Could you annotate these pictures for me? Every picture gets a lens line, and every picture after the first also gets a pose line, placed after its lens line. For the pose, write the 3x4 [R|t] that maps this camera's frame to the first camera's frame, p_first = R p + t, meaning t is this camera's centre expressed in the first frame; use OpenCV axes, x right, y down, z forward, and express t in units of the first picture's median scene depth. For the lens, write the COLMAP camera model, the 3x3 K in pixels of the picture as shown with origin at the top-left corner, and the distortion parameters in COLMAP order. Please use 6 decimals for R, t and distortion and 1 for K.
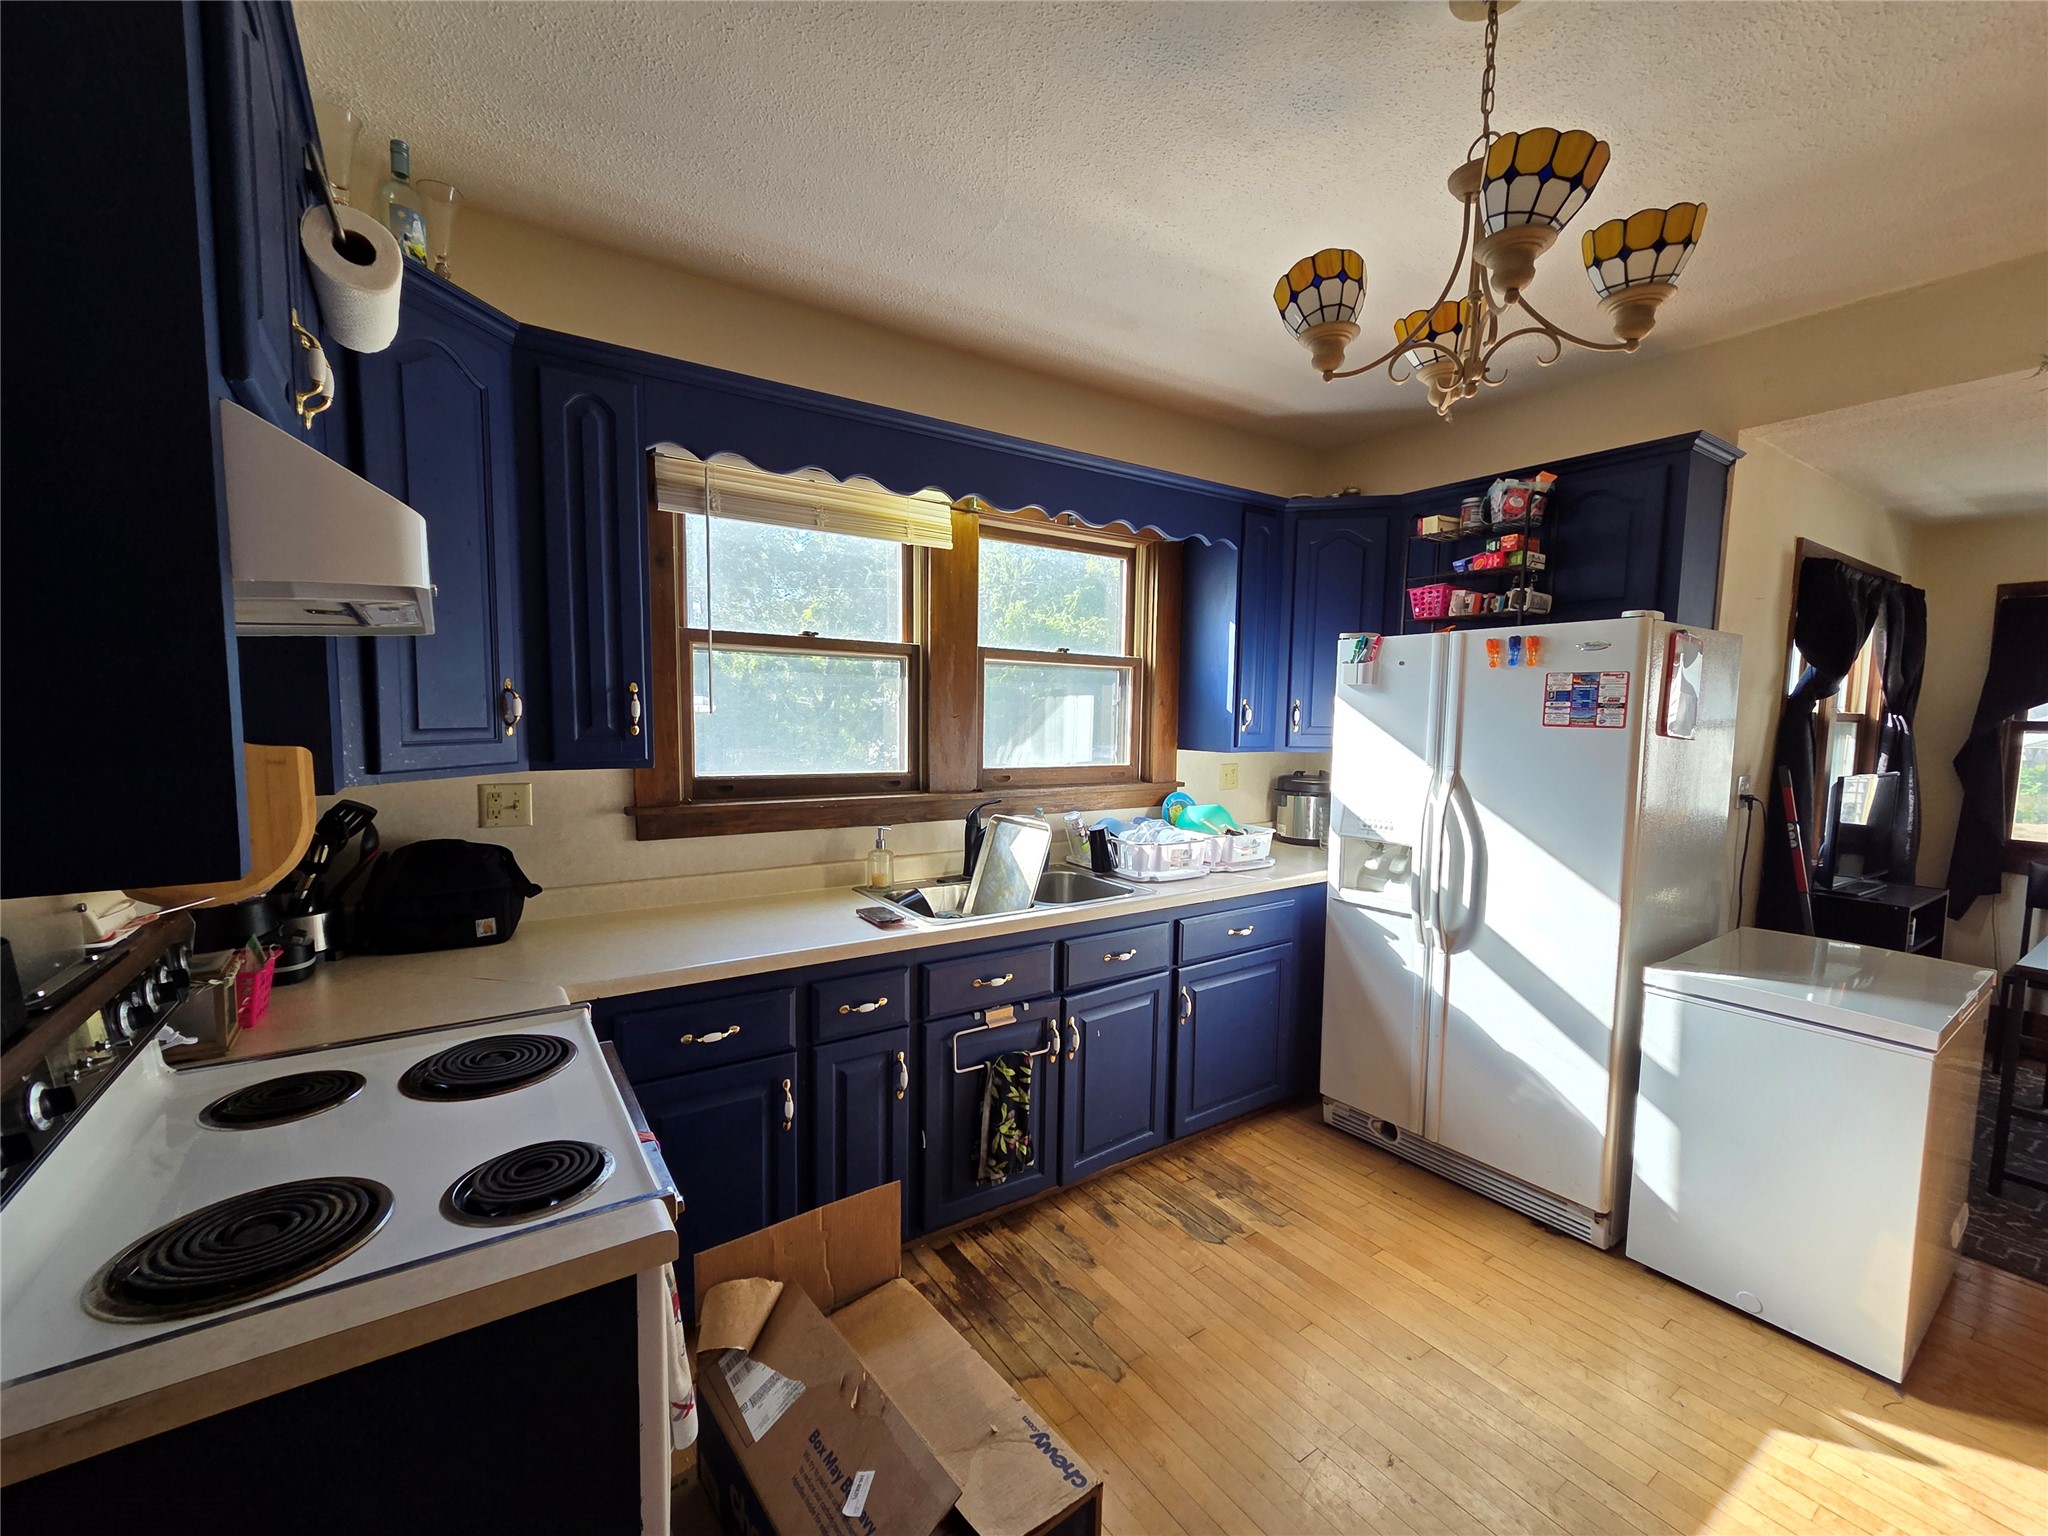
lens RADIAL K [[843.6, 0, 1021.7], [0, 843.6, 784.2], [0, 0, 1]] dist [0.001940, 0.000843]
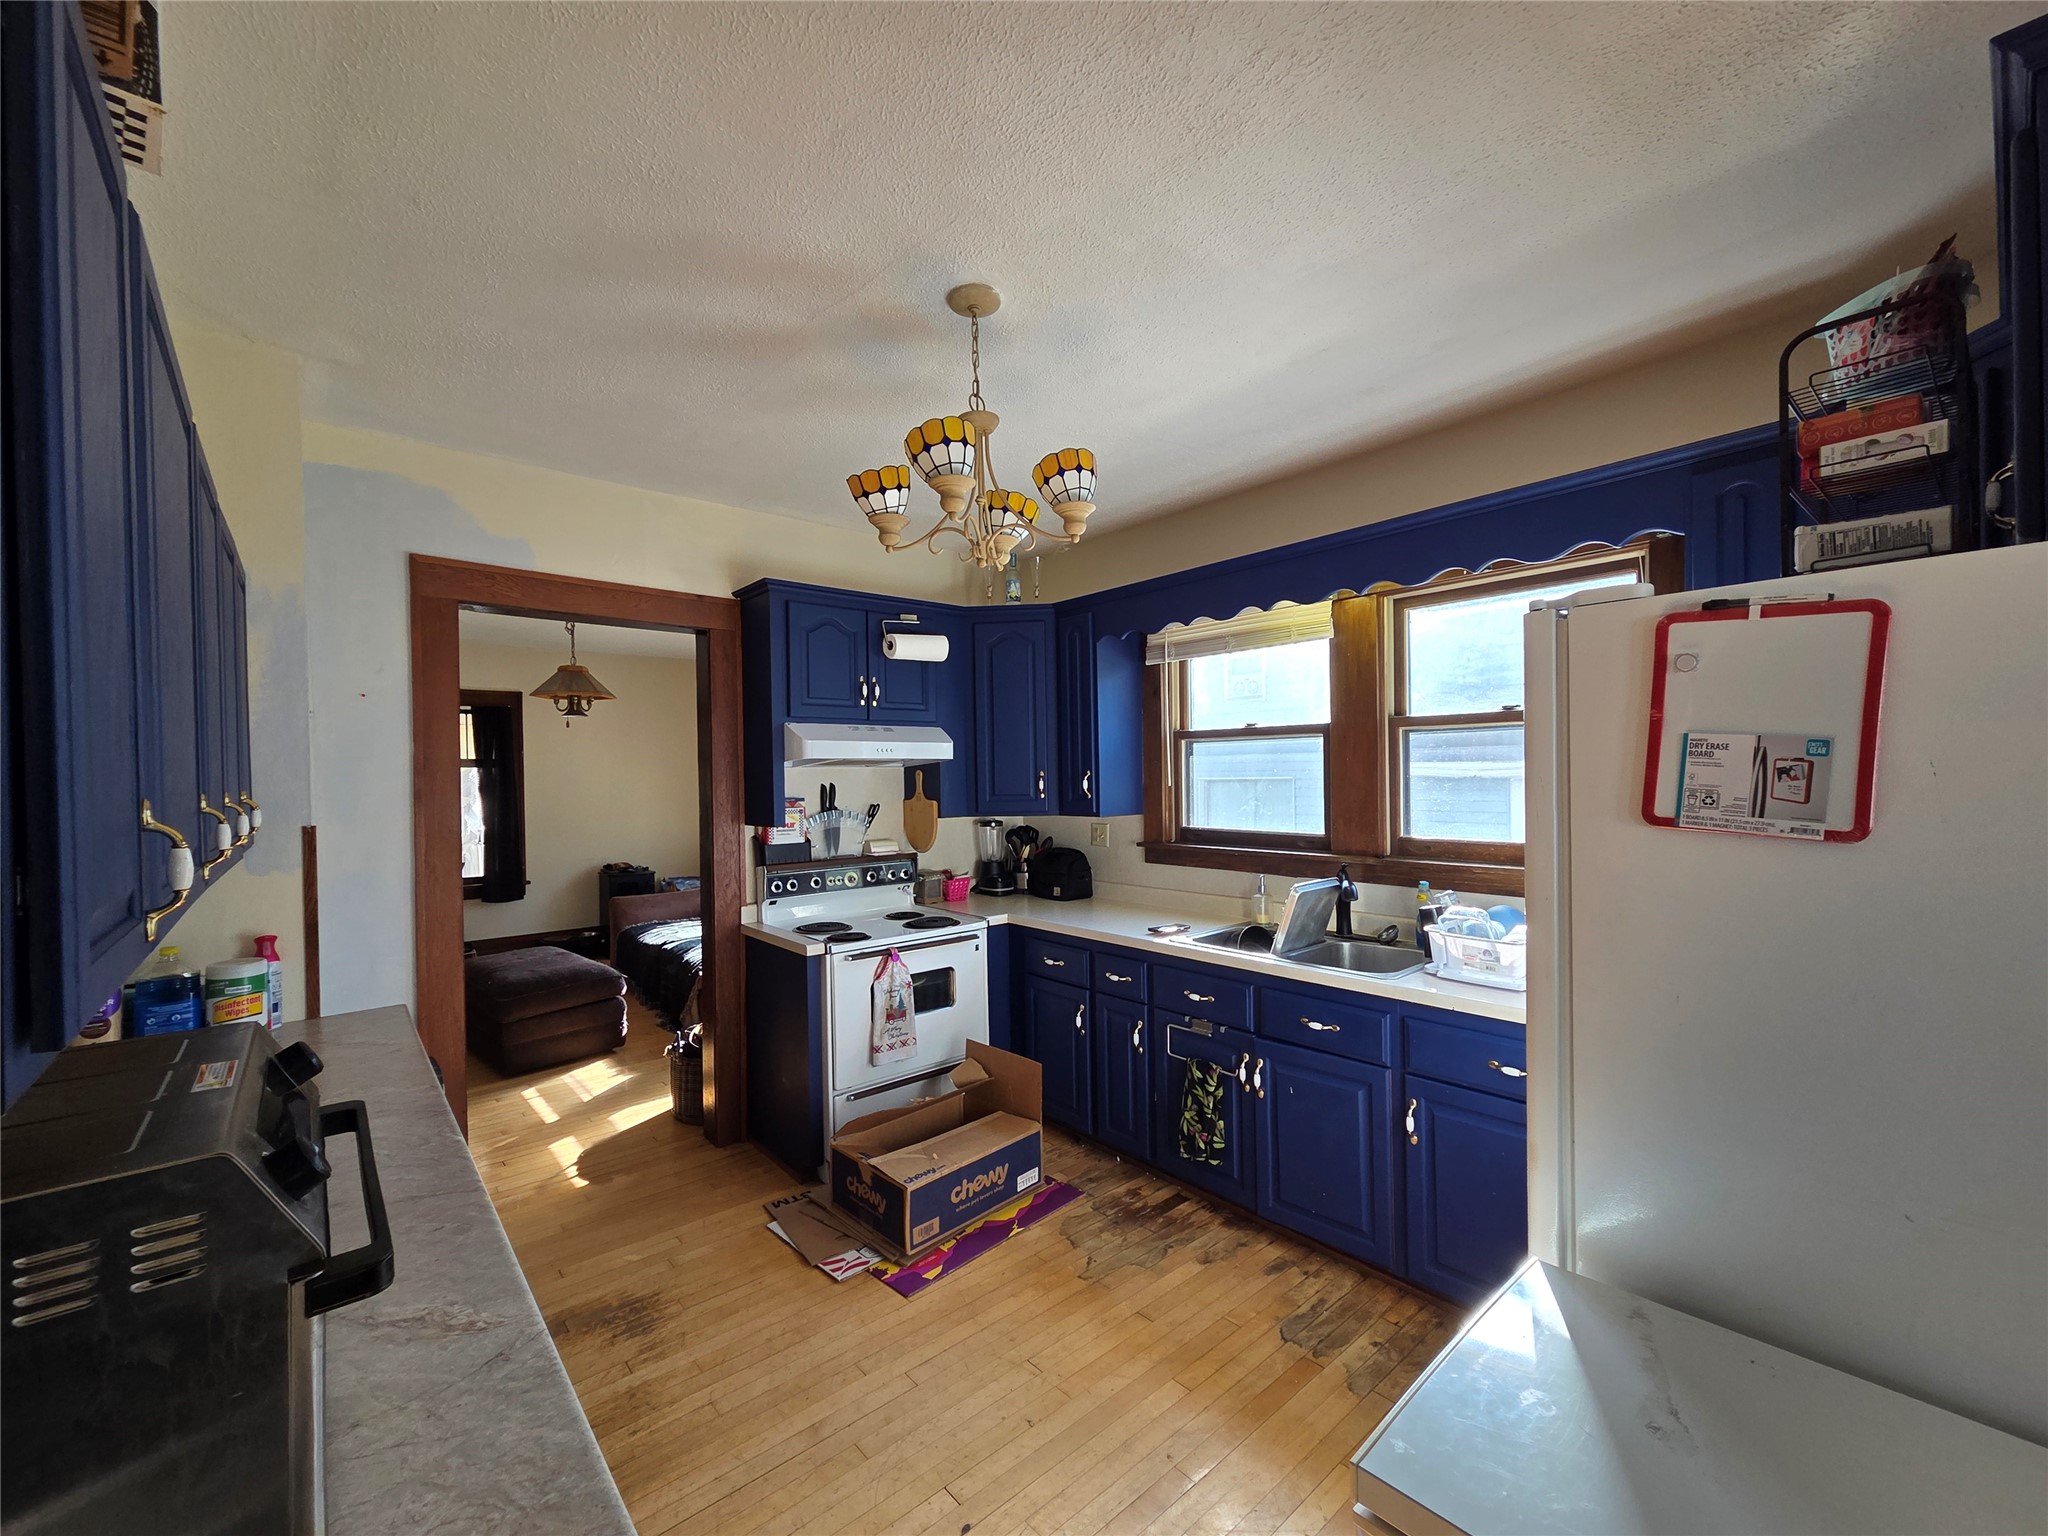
lens RADIAL K [[843.6, 0, 1021.7], [0, 843.6, 784.2], [0, 0, 1]] dist [0.001940, 0.000843]
pose [[0.107953, -0.005957, -0.994138, 1.022220], [-0.070610, 0.997411, -0.013645, -0.040414], [0.991645, 0.071669, 0.107253, 0.497267]]
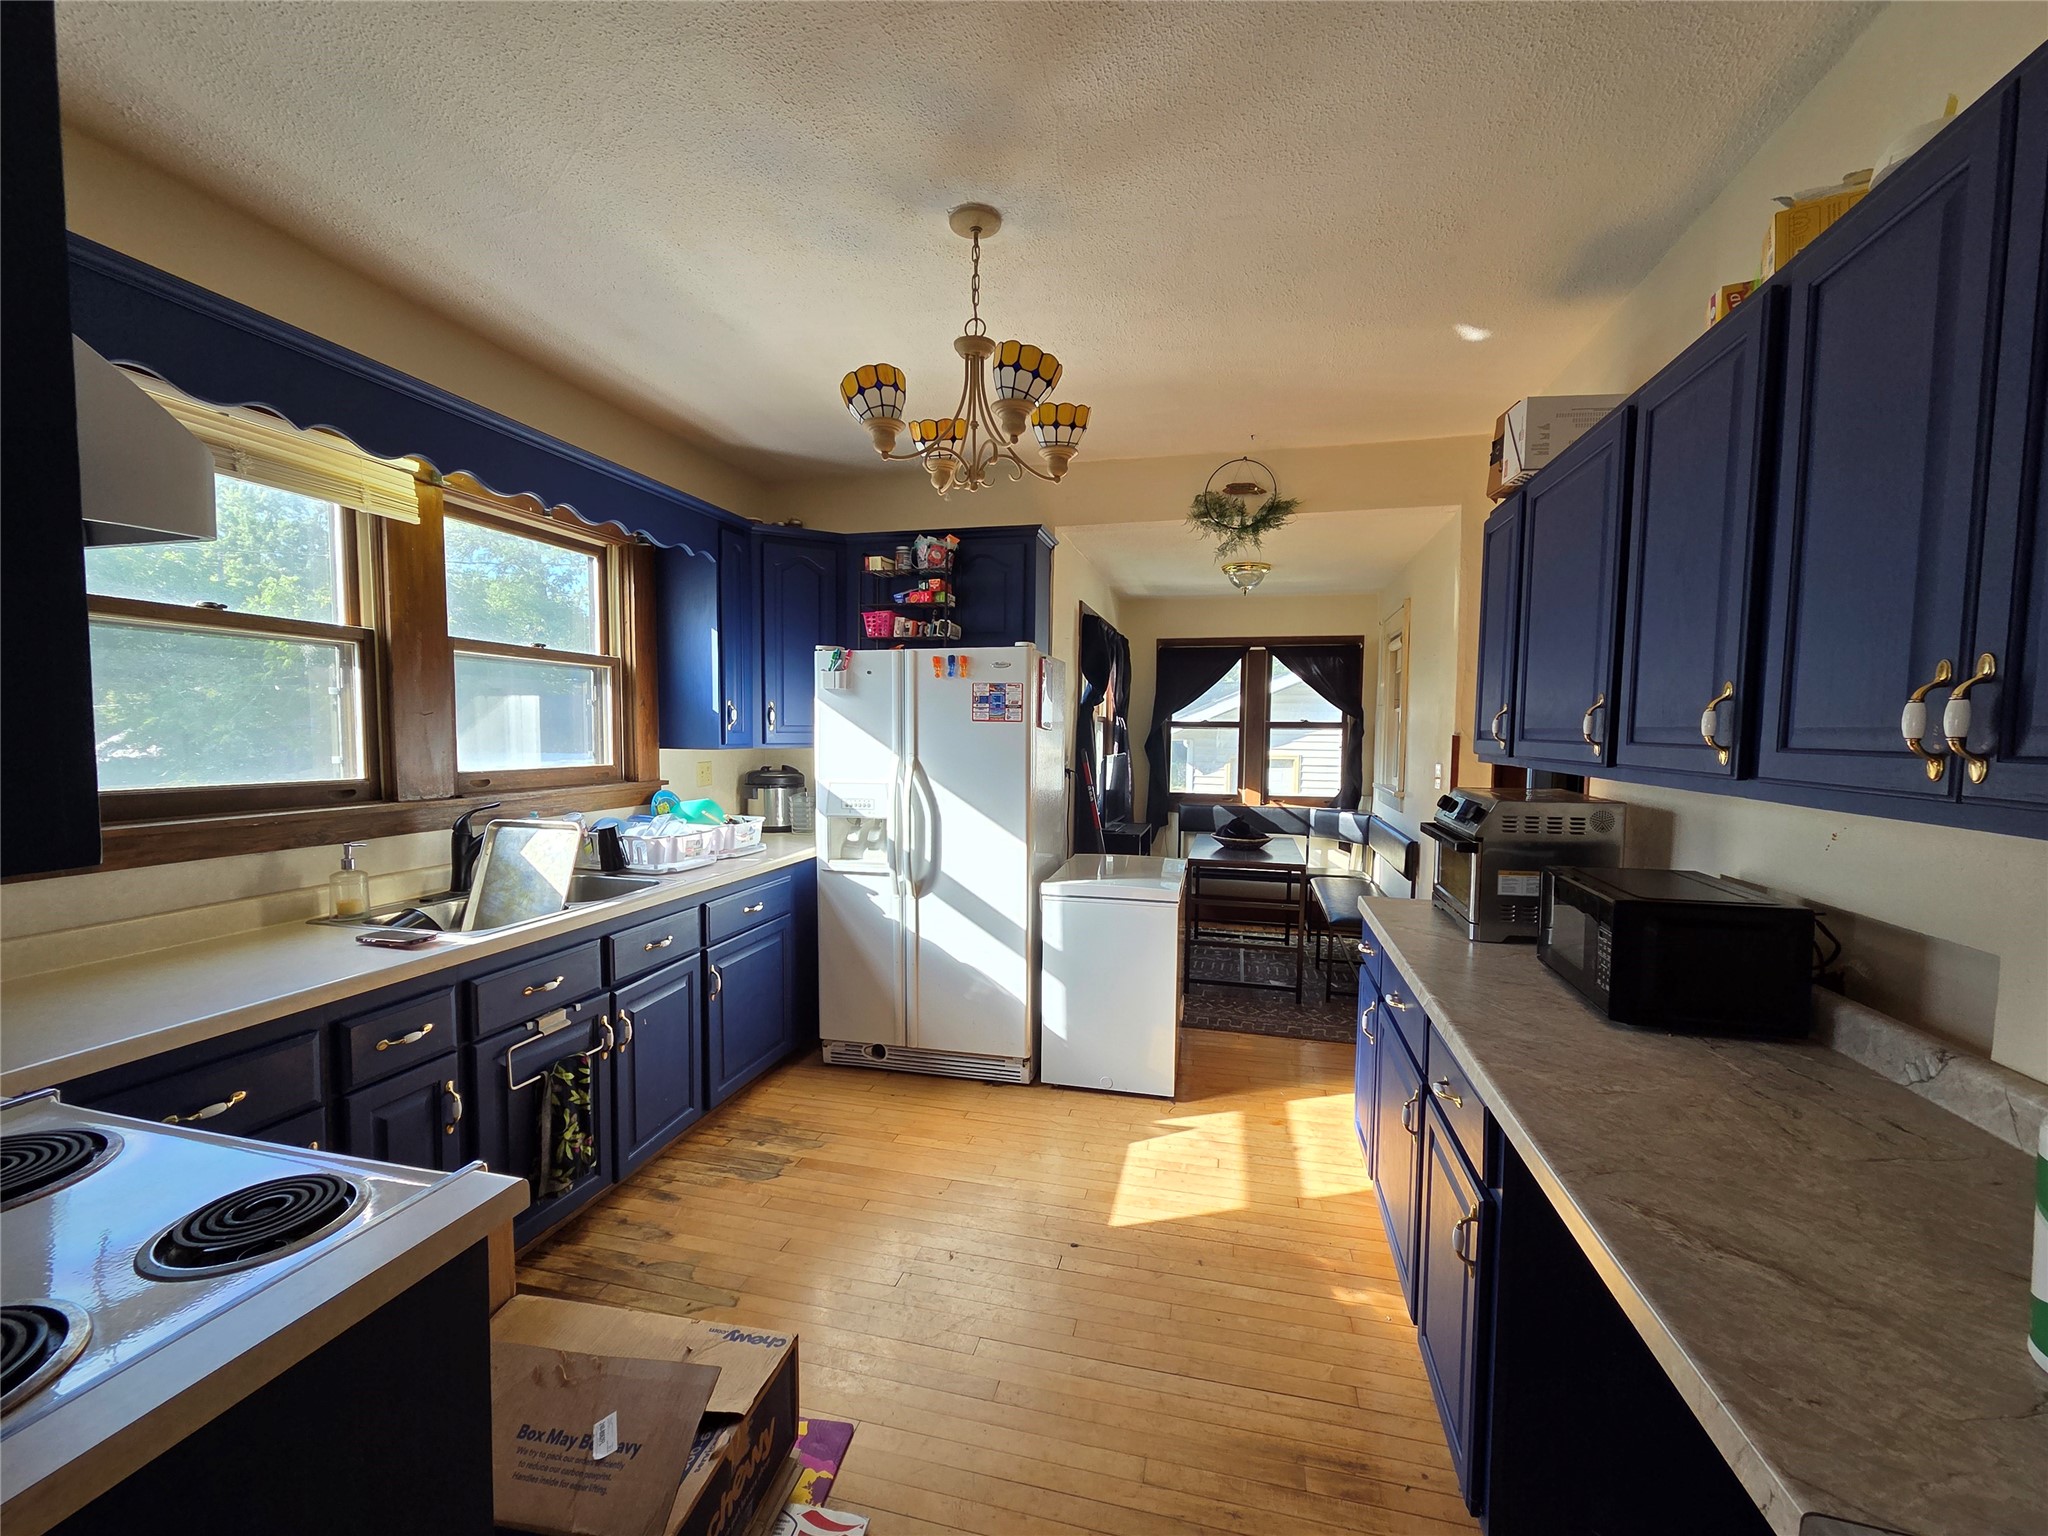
lens RADIAL K [[843.6, 0, 1021.7], [0, 843.6, 784.2], [0, 0, 1]] dist [0.001940, 0.000843]
pose [[0.745894, -0.050604, 0.664140, -0.218677], [0.058458, 0.998236, 0.010406, 0.021639], [-0.663494, 0.031062, 0.747536, -0.074204]]
